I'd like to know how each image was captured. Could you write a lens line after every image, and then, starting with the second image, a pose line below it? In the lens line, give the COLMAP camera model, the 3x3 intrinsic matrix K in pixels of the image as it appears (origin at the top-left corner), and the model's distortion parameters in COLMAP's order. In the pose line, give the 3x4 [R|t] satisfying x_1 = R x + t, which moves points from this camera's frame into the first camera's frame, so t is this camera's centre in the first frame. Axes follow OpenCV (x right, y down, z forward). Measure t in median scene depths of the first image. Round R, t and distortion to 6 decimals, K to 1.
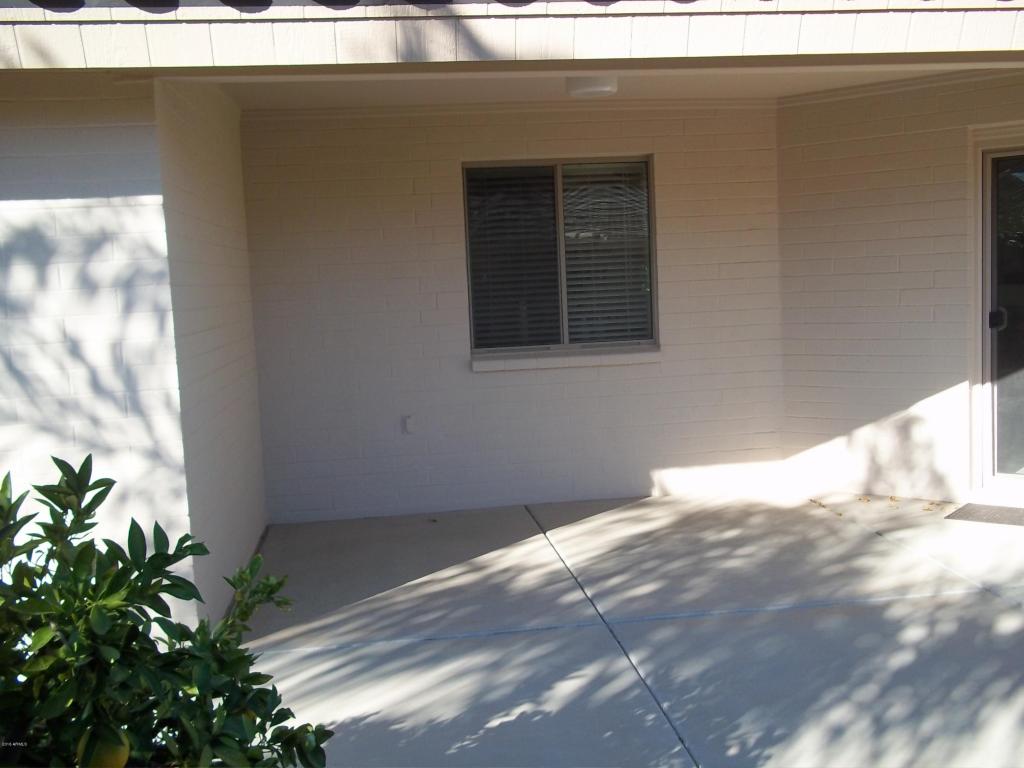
lens RADIAL K [[1087.1, 0, 516.3], [0, 1087.1, 384.6], [0, 0, 1]] dist [0.001050, -0.022541]
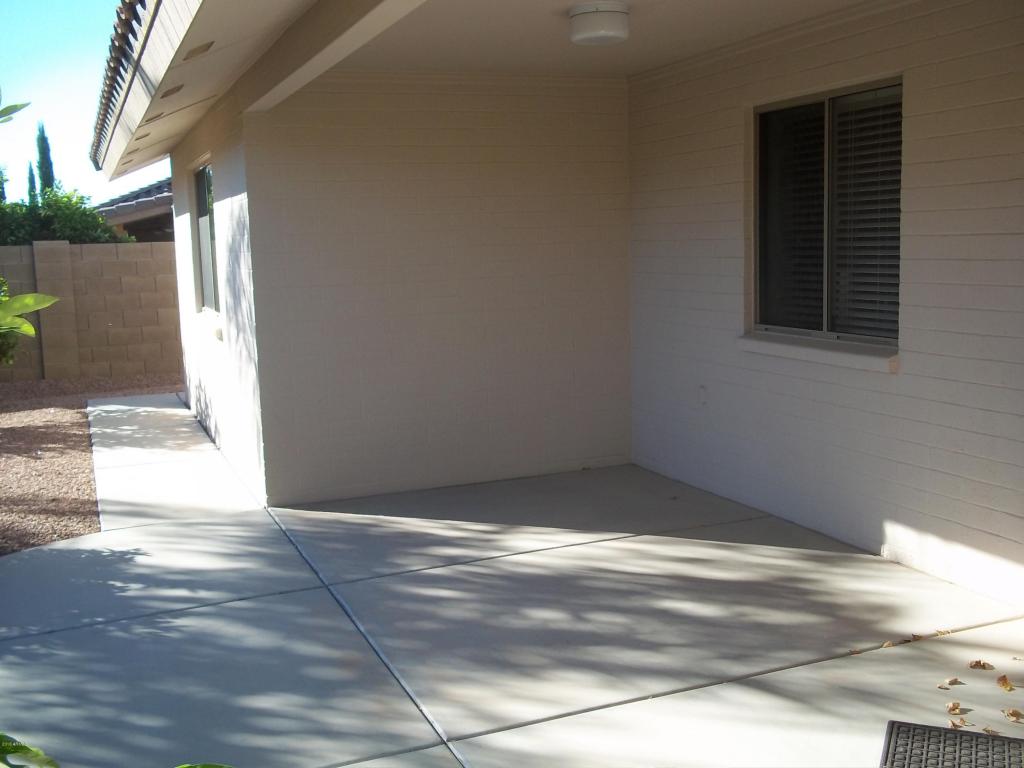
lens RADIAL K [[1087.1, 0, 516.3], [0, 1087.1, 384.6], [0, 0, 1]] dist [0.001050, -0.022541]
pose [[0.249290, 0.168393, -0.953676, 0.760739], [-0.066378, 0.985422, 0.156647, -0.110158], [0.966151, 0.024253, 0.256833, 0.600839]]
